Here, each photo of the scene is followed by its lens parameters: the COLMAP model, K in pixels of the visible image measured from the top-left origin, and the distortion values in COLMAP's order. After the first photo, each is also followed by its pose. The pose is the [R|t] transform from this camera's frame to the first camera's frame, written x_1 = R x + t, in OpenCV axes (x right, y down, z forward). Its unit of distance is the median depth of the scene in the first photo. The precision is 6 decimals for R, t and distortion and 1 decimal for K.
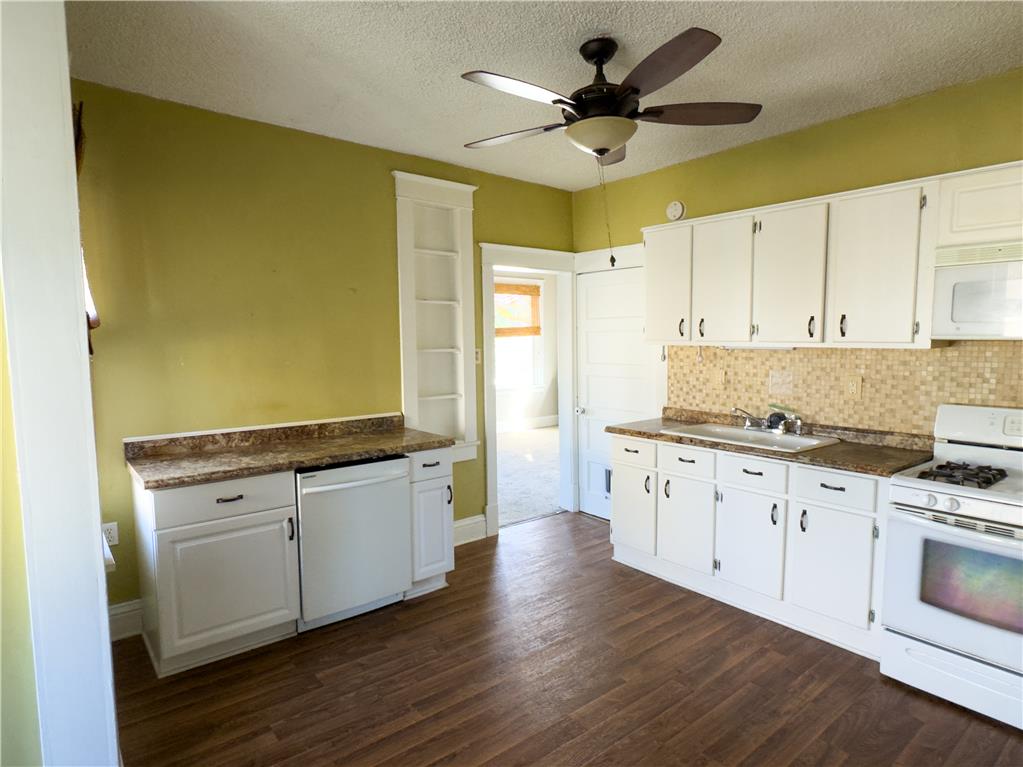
lens RADIAL K [[582.0, 0, 511.5], [0, 582.0, 383.5], [0, 0, 1]] dist [0.001371, 0.000513]
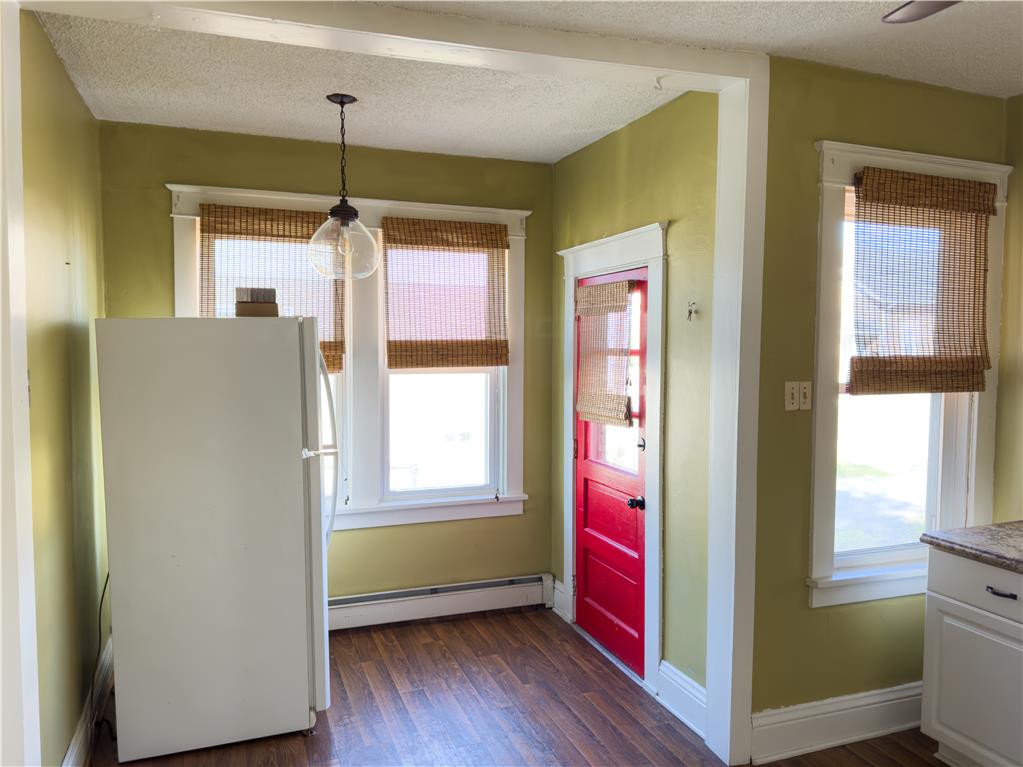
lens RADIAL K [[761.0, 0, 511.5], [0, 761.0, 383.5], [0, 0, 1]] dist [-0.070470, -0.003070]
pose [[-0.313321, 0.062583, -0.947583, 0.928184], [-0.081090, 0.992419, 0.092357, -0.151532], [0.946179, 0.105777, -0.305871, 1.288711]]
